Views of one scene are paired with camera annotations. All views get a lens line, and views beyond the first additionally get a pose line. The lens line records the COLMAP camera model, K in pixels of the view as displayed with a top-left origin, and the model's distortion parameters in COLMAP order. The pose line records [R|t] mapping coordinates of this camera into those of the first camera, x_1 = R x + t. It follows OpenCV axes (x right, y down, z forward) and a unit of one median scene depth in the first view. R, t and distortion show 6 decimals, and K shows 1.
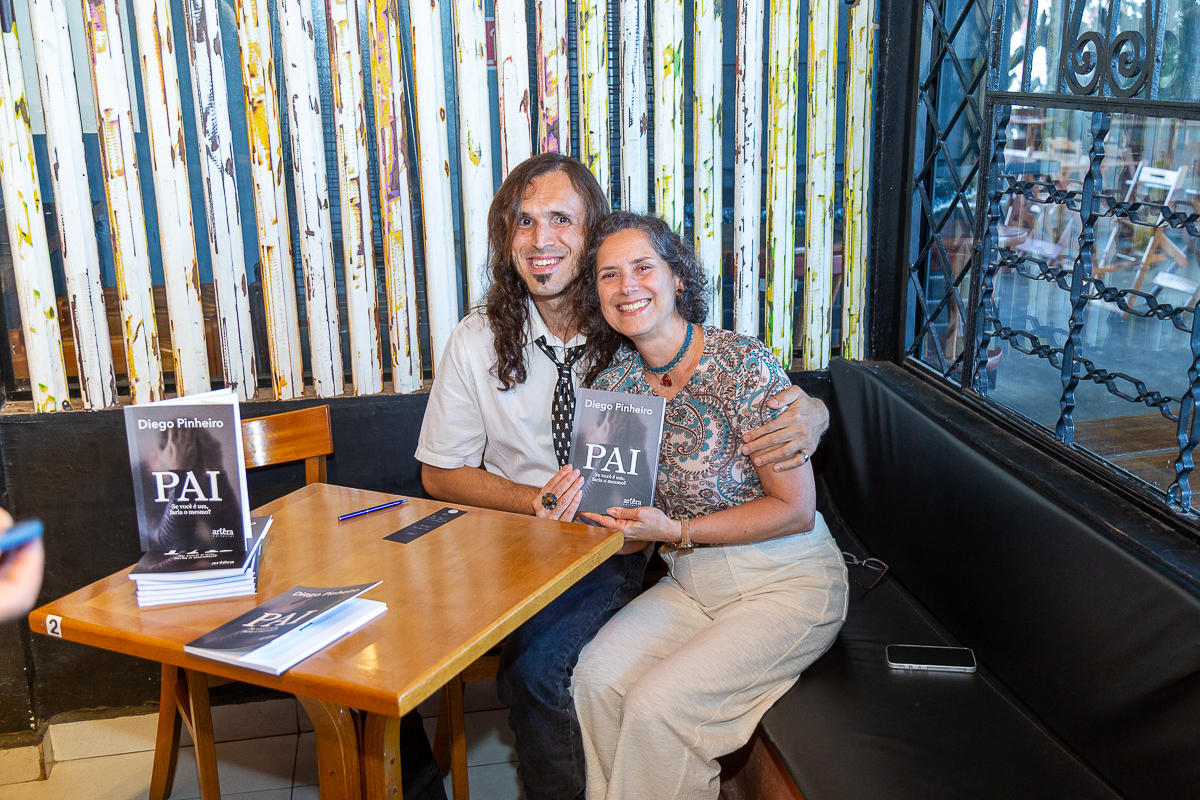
lens RADIAL K [[1257.9, 0, 610.8], [0, 1257.9, 403.6], [0, 0, 1]] dist [0.030587, 0.000000]
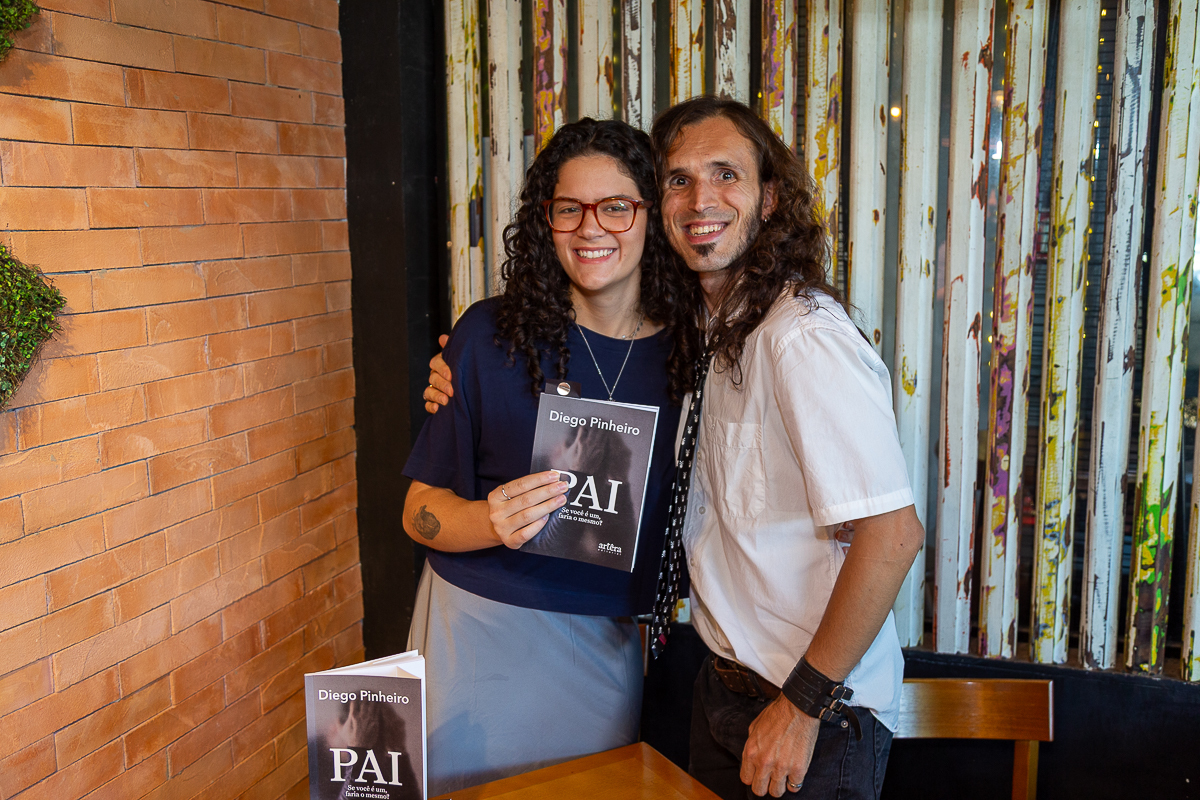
lens RADIAL K [[1124.1, 0, 606.6], [0, 1124.1, 406.3], [0, 0, 1]] dist [0.011394, 0.000000]
pose [[0.866029, 0.085836, -0.492571, 0.097297], [-0.136856, 0.988226, -0.068409, -0.099823], [0.480900, 0.126655, 0.867579, 0.222598]]
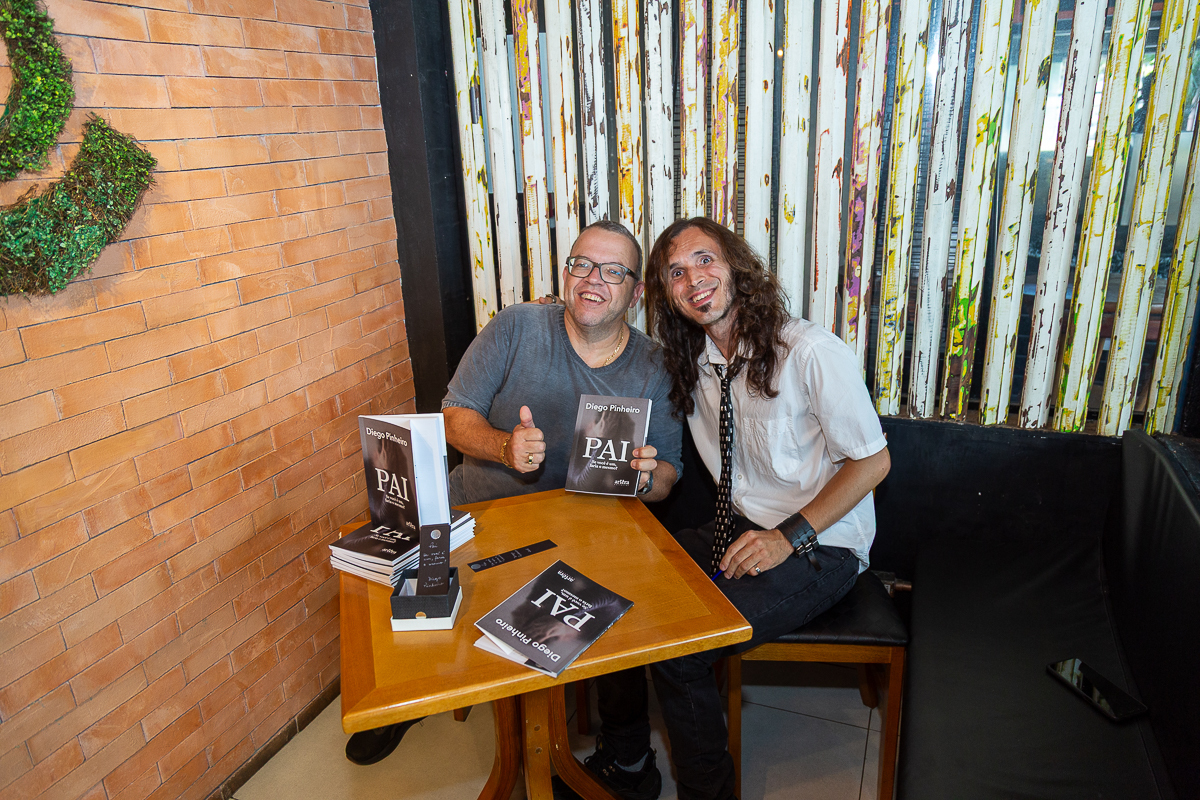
lens RADIAL K [[803.0, 0, 606.4], [0, 803.0, 406.3], [0, 0, 1]] dist [0.008487, -0.004095]
pose [[0.843084, 0.154296, -0.515171, 0.166341], [-0.116460, 0.987608, 0.105204, -0.078560], [0.525020, -0.028699, 0.850606, 0.259821]]
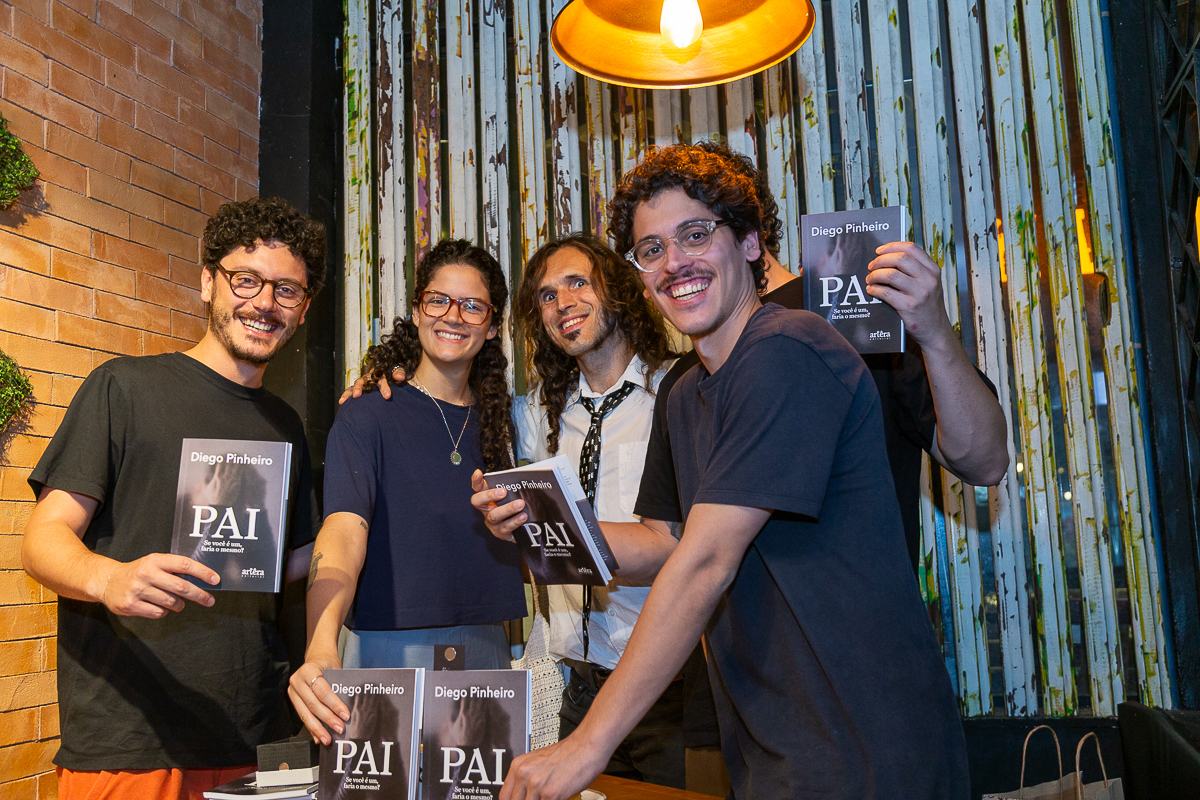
lens RADIAL K [[1193.1, 0, 607.9], [0, 1193.1, 402.4], [0, 0, 1]] dist [0.010062, 0.000000]
pose [[0.897738, -0.080296, -0.433149, 0.251327], [-0.093249, 0.926332, -0.364986, 0.116605], [0.430547, 0.368052, 0.824116, 0.098033]]
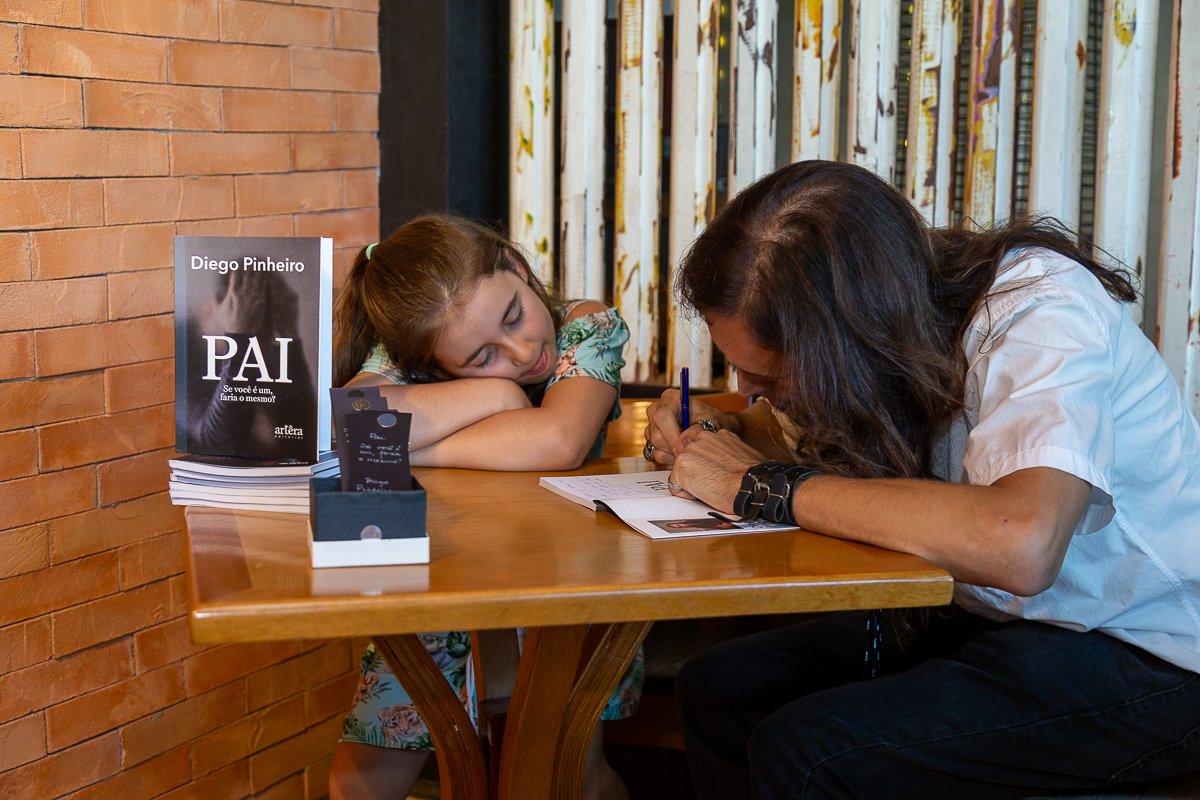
lens RADIAL K [[1604.3, 0, 599.3], [0, 1604.3, 420.6], [0, 0, 1]] dist [0.032823, 0.000000]
pose [[0.764324, 0.107783, -0.635761, 0.215887], [-0.187172, 0.980567, -0.058782, 0.082956], [0.617071, 0.163925, 0.769644, 0.274118]]
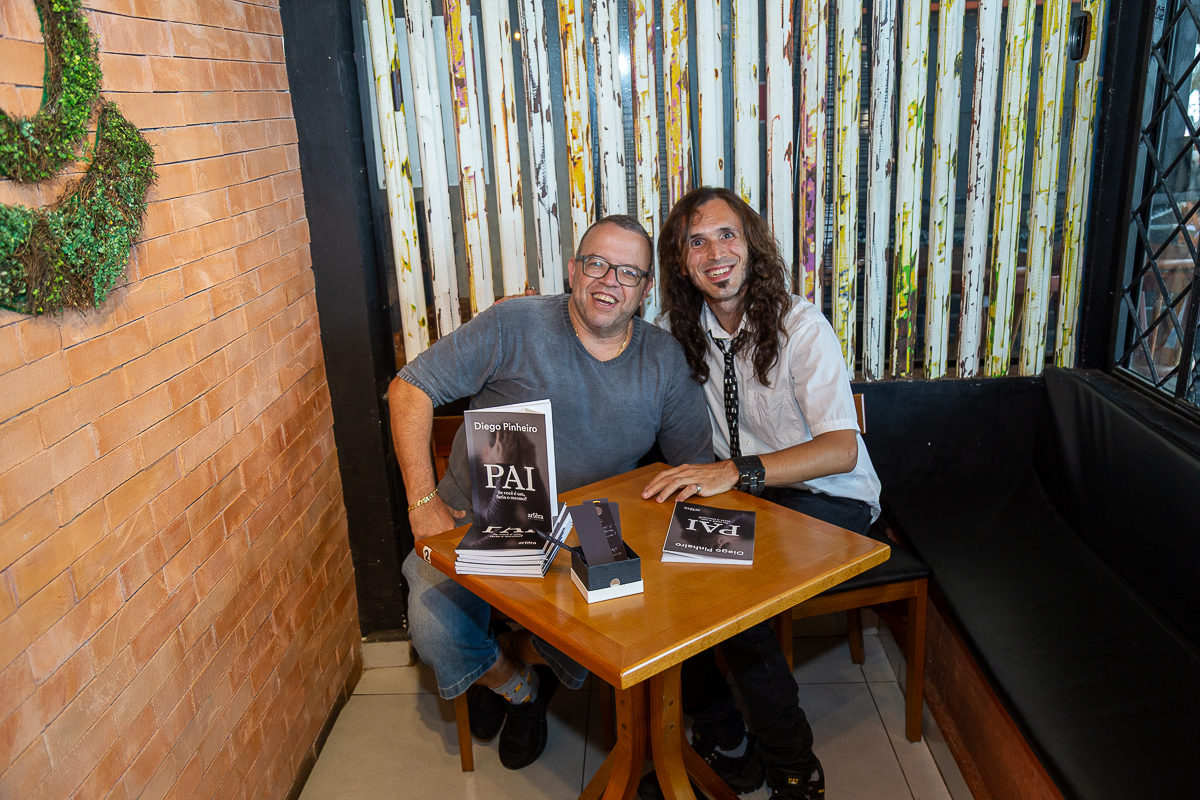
lens RADIAL K [[953.7, 0, 606.3], [0, 953.7, 408.9], [0, 0, 1]] dist [0.013373, -0.040022]
pose [[0.978348, 0.030500, -0.204708, -0.044494], [-0.023543, 0.999062, 0.036337, -0.020945], [0.205624, -0.030731, 0.978148, 0.053882]]
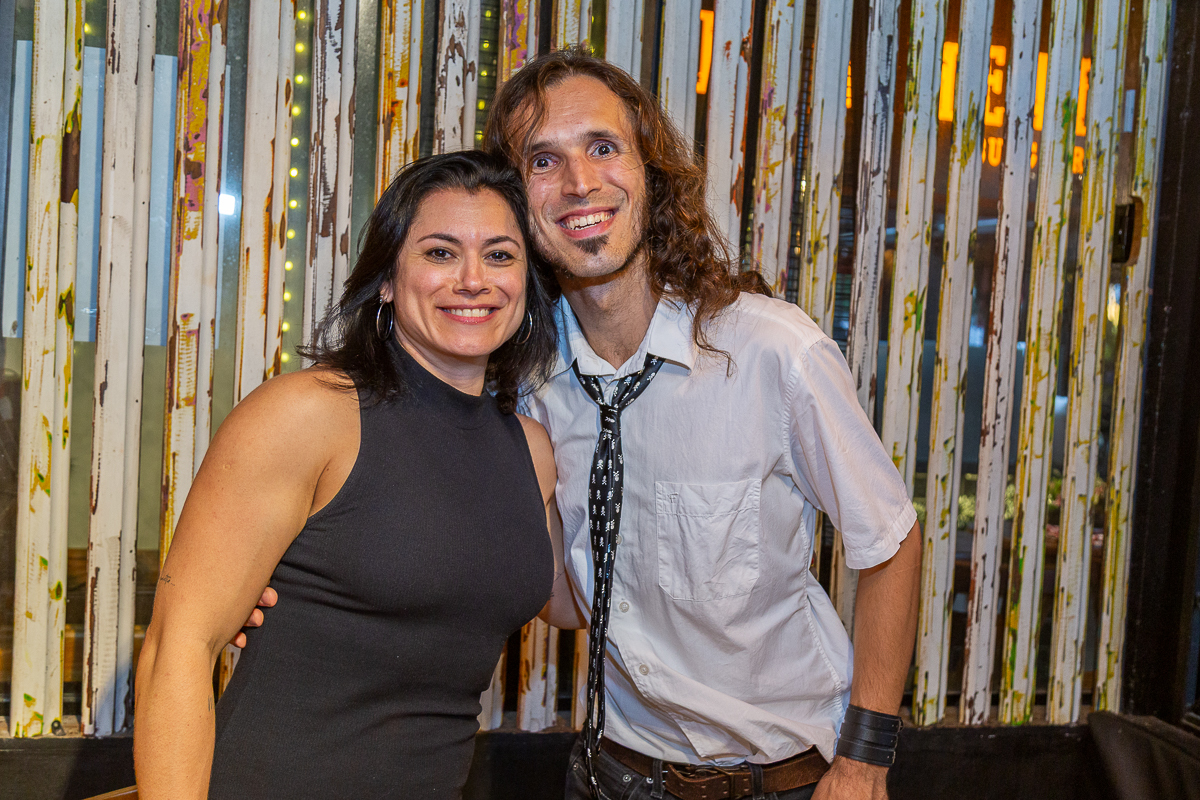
lens RADIAL K [[1353.2, 0, 610.5], [0, 1353.2, 402.3], [0, 0, 1]] dist [0.005858, 0.000000]
pose [[0.993899, 0.073245, 0.082465, -0.205198], [-0.054380, 0.975891, -0.211374, -0.031529], [-0.095959, 0.205600, 0.973920, 0.221651]]
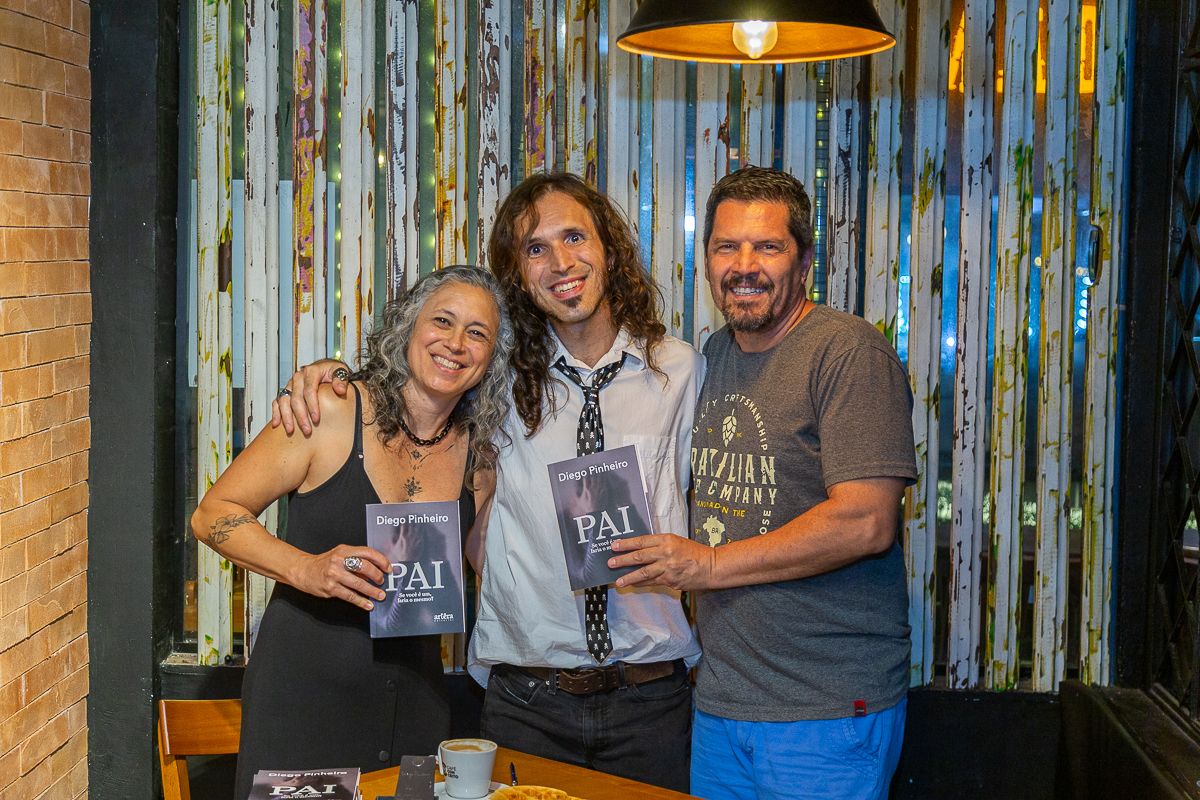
lens RADIAL K [[1922.8, 0, 611.6], [0, 1922.8, 407.2], [0, 0, 1]] dist [0.037731, 0.000000]
pose [[0.972364, 0.044923, -0.229107, 0.183520], [-0.090262, 0.977344, -0.191448, 0.067429], [0.215315, 0.206837, 0.954389, -0.383528]]
